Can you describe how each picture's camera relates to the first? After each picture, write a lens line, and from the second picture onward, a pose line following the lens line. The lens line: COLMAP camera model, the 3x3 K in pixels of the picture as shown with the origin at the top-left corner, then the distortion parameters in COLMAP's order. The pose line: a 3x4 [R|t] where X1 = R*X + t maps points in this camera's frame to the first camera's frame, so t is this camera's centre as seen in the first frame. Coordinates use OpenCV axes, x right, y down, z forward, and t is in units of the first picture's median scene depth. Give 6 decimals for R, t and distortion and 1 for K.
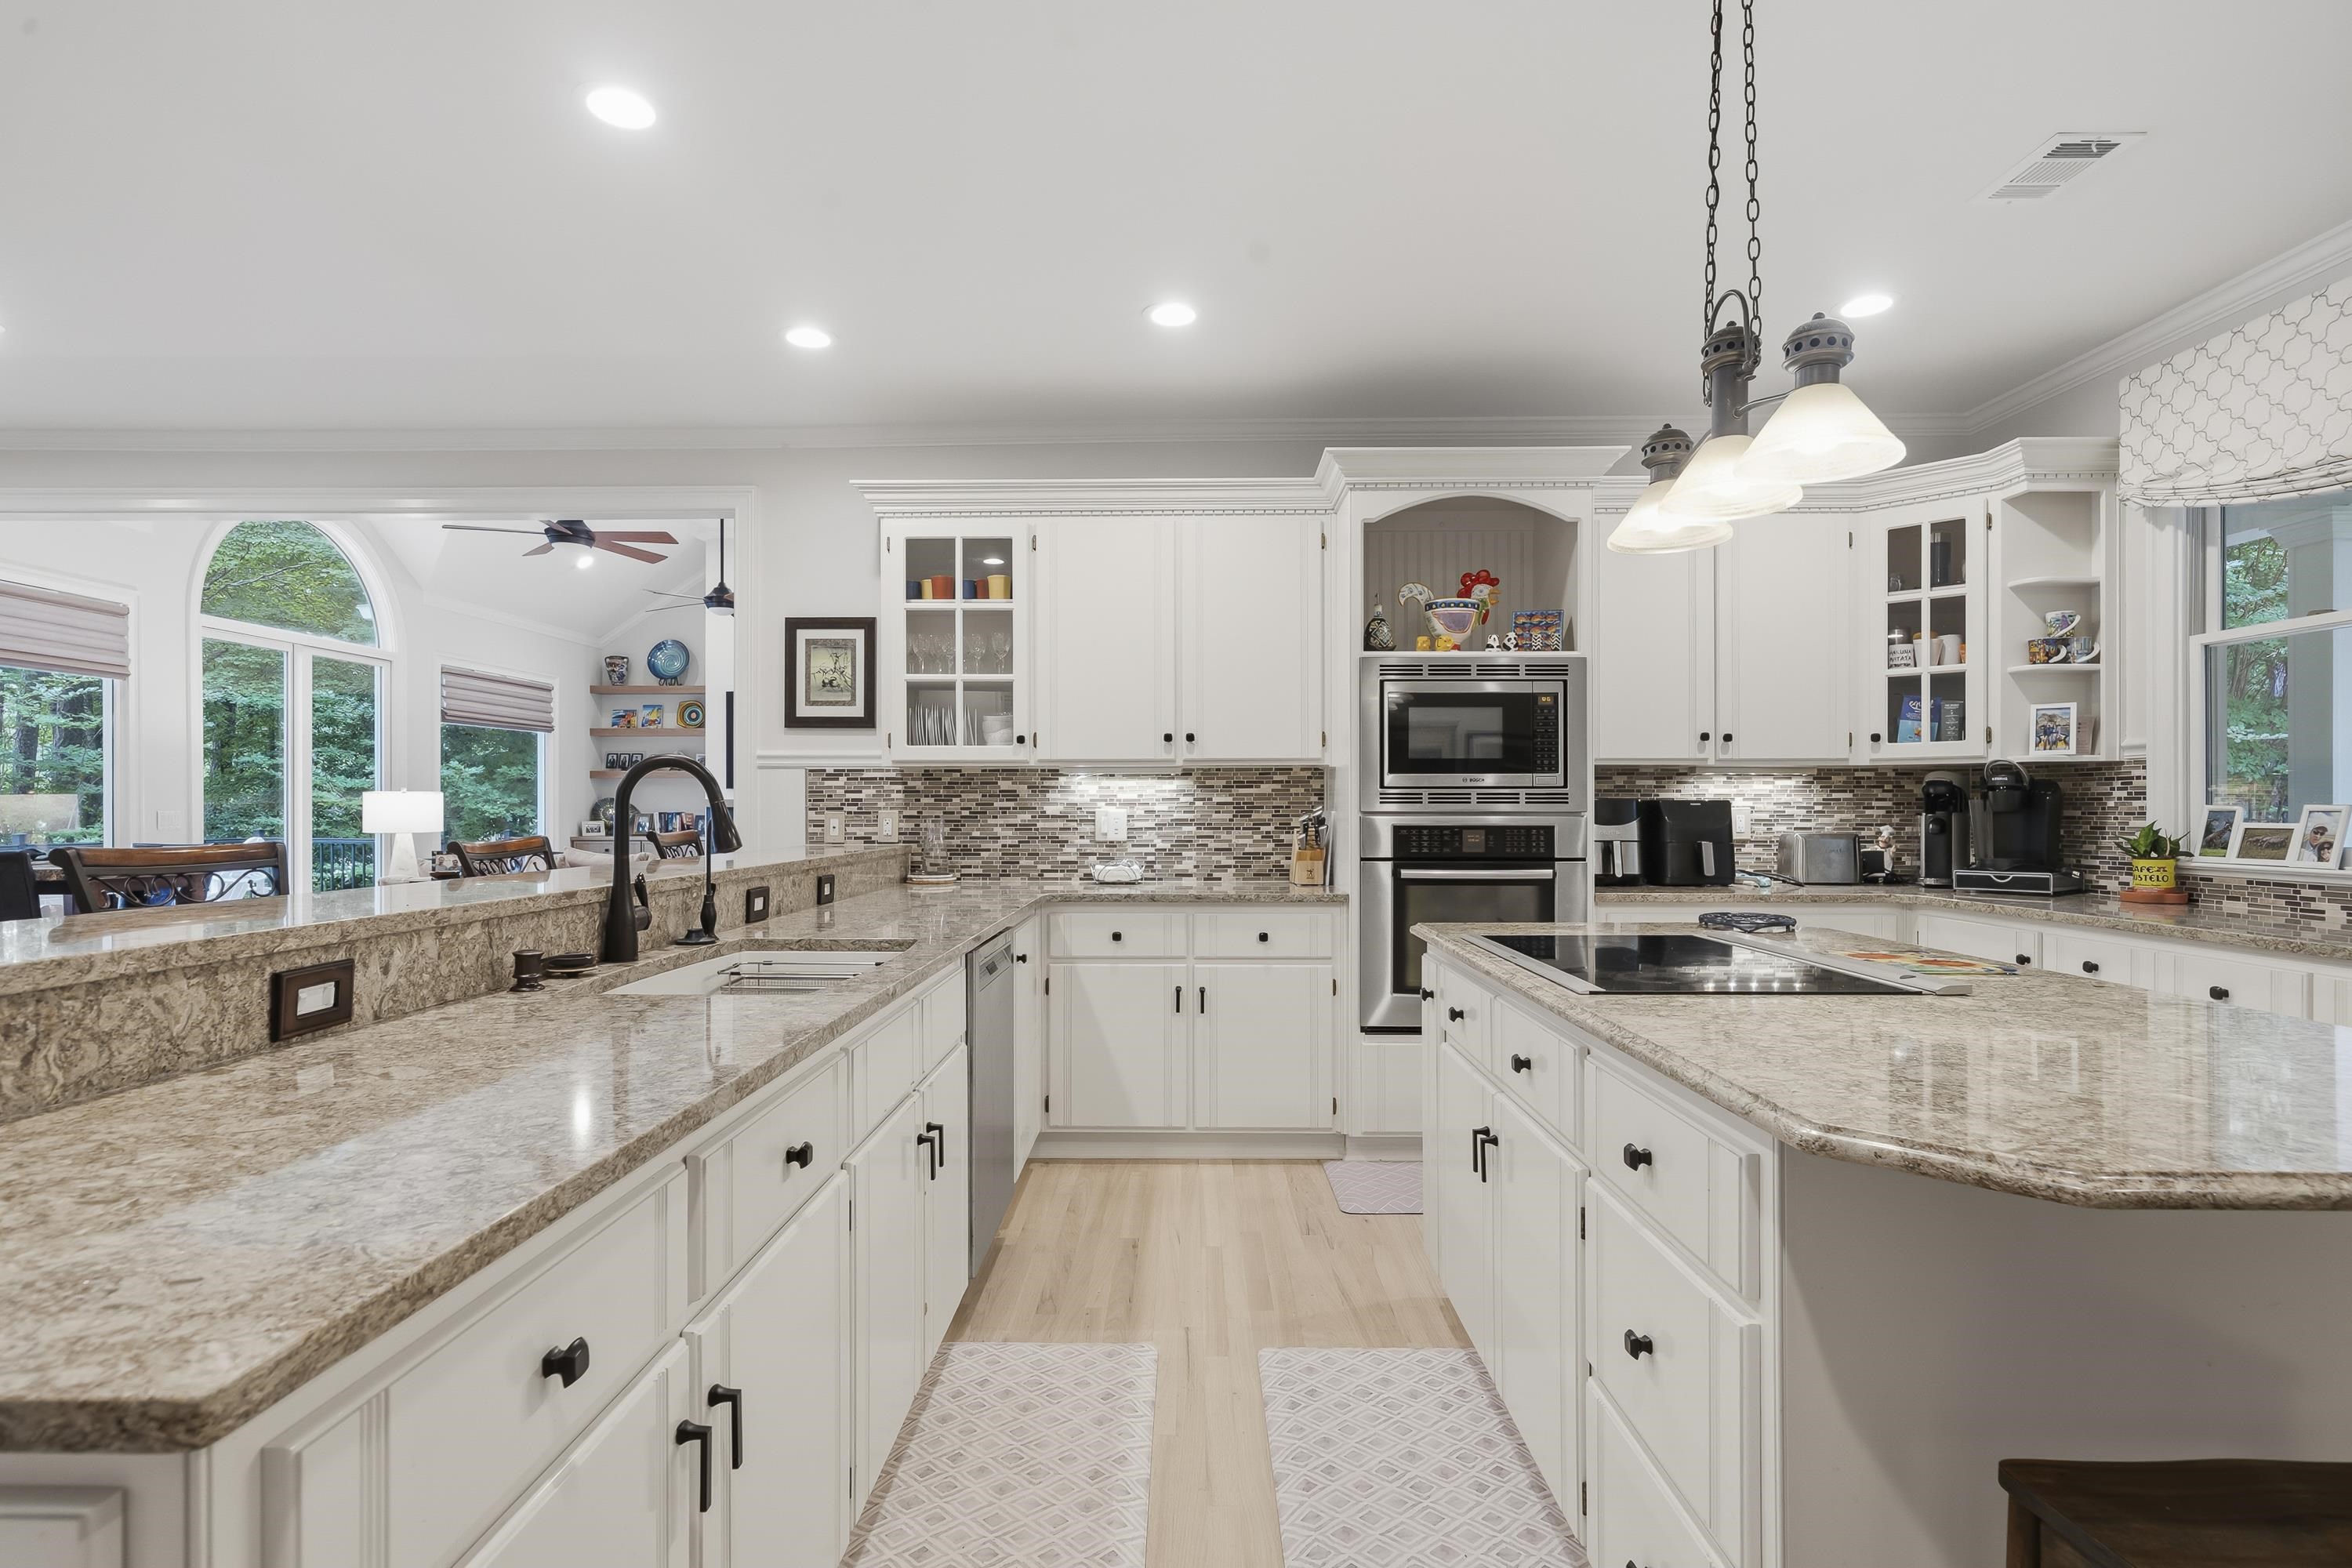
lens RADIAL K [[1152.8, 0, 1163.1], [0, 1152.8, 801.1], [0, 0, 1]] dist [-0.002543, 0.001461]
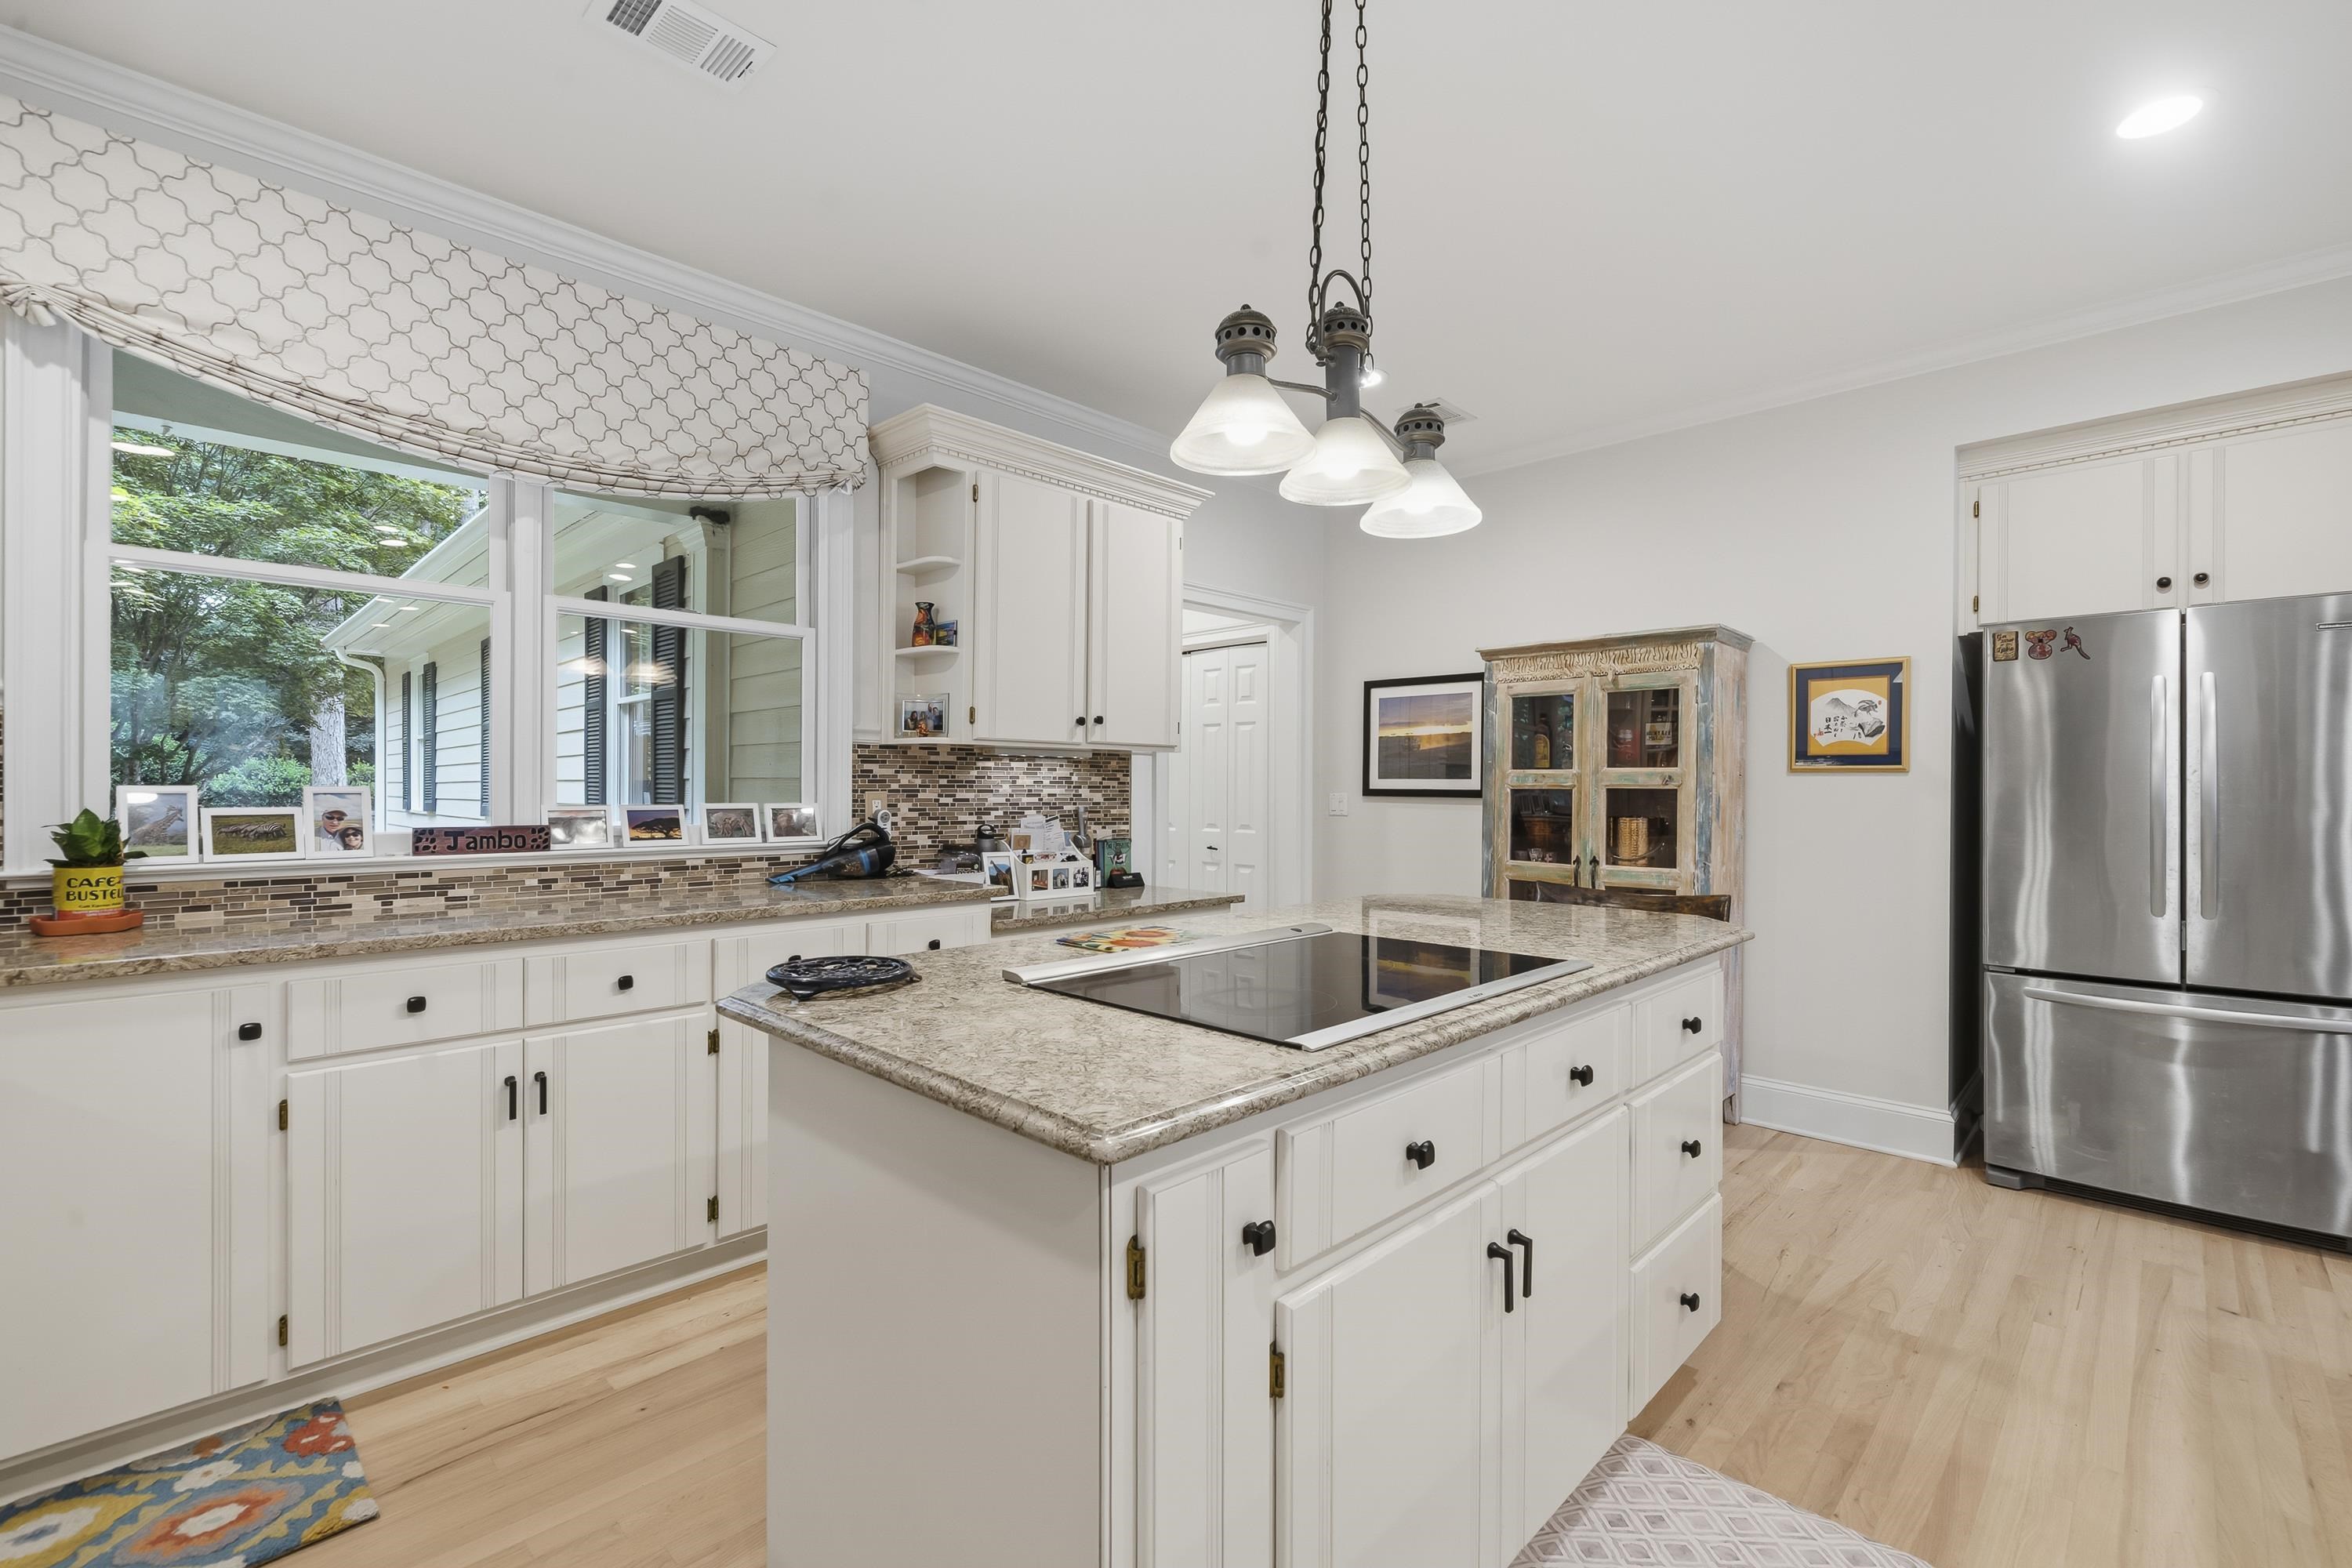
lens RADIAL K [[1024.4, 0, 1171.8], [0, 1024.4, 792.3], [0, 0, 1]] dist [-0.001693, 0.000260]
pose [[-0.728135, -0.005188, 0.685414, -0.002578], [-0.007057, 0.999975, 0.000072, 0.002521], [-0.685398, -0.004785, -0.728153, 0.854634]]
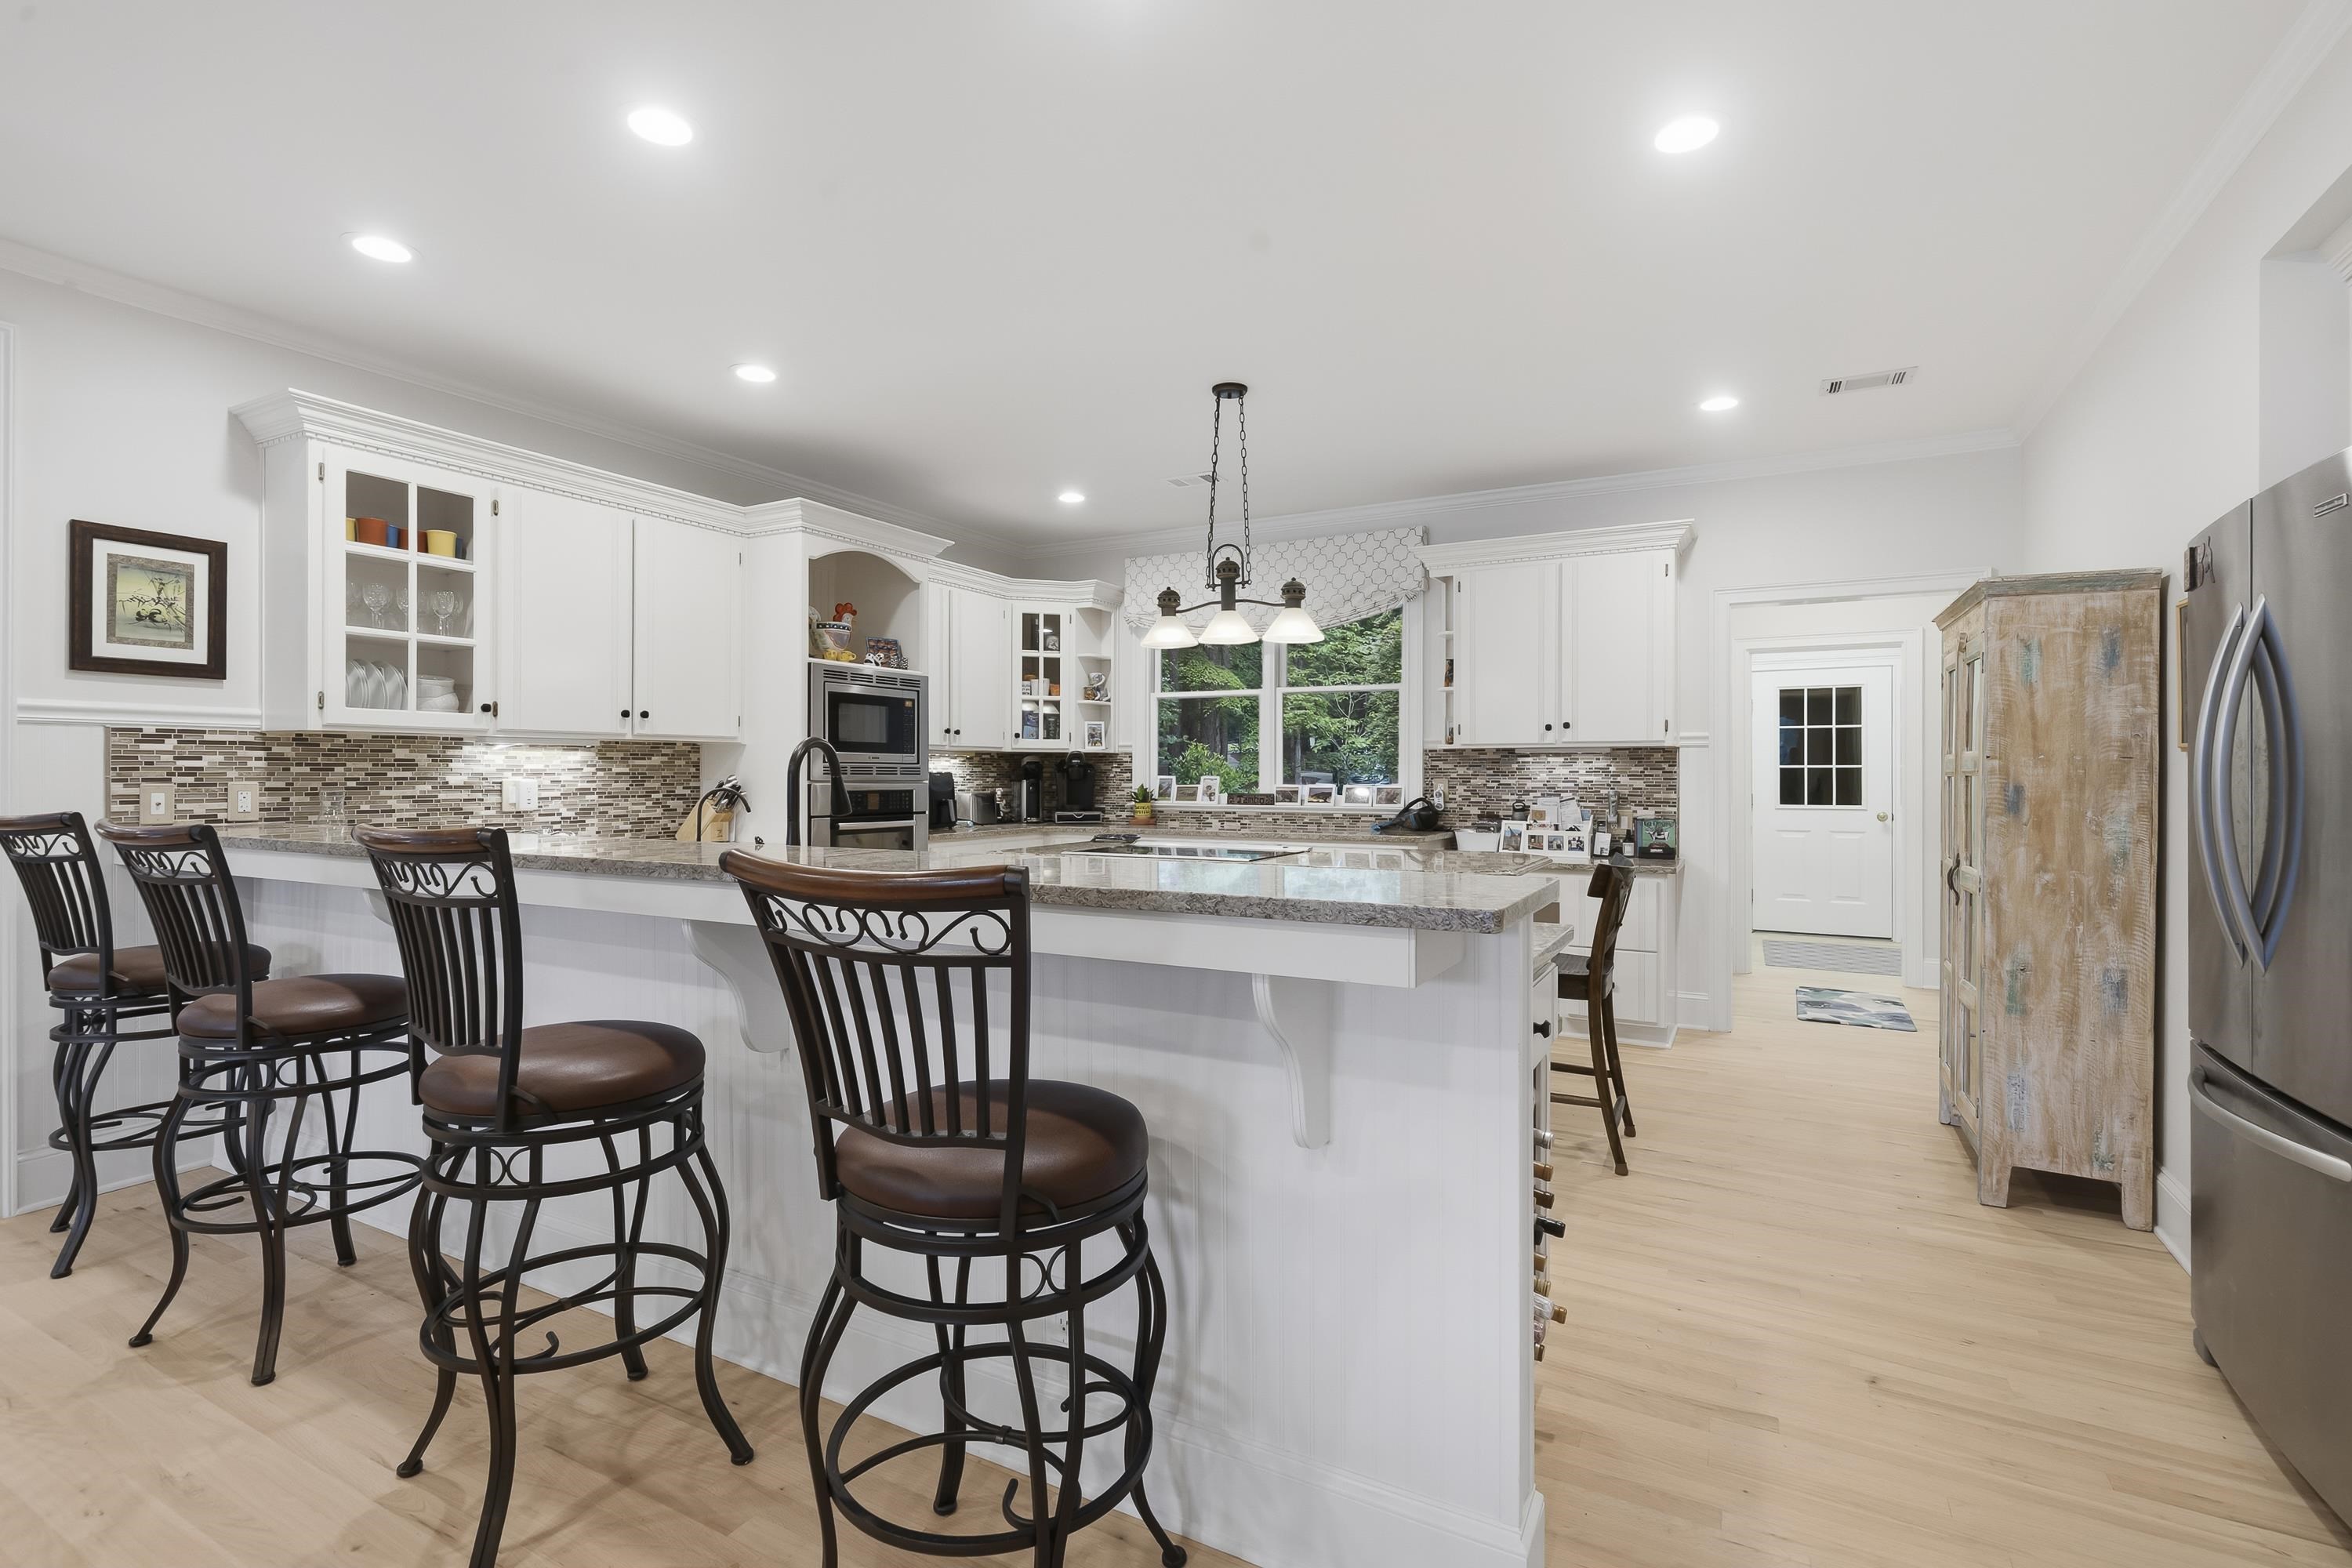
lens RADIAL K [[1086.3, 0, 1166.0], [0, 1086.3, 778.7], [0, 0, 1]] dist [0.000681, -0.000354]
pose [[0.464736, -0.002570, 0.885445, -0.687879], [-0.005806, 0.999965, 0.005950, -0.002728], [-0.885430, -0.007906, 0.464705, 0.067712]]
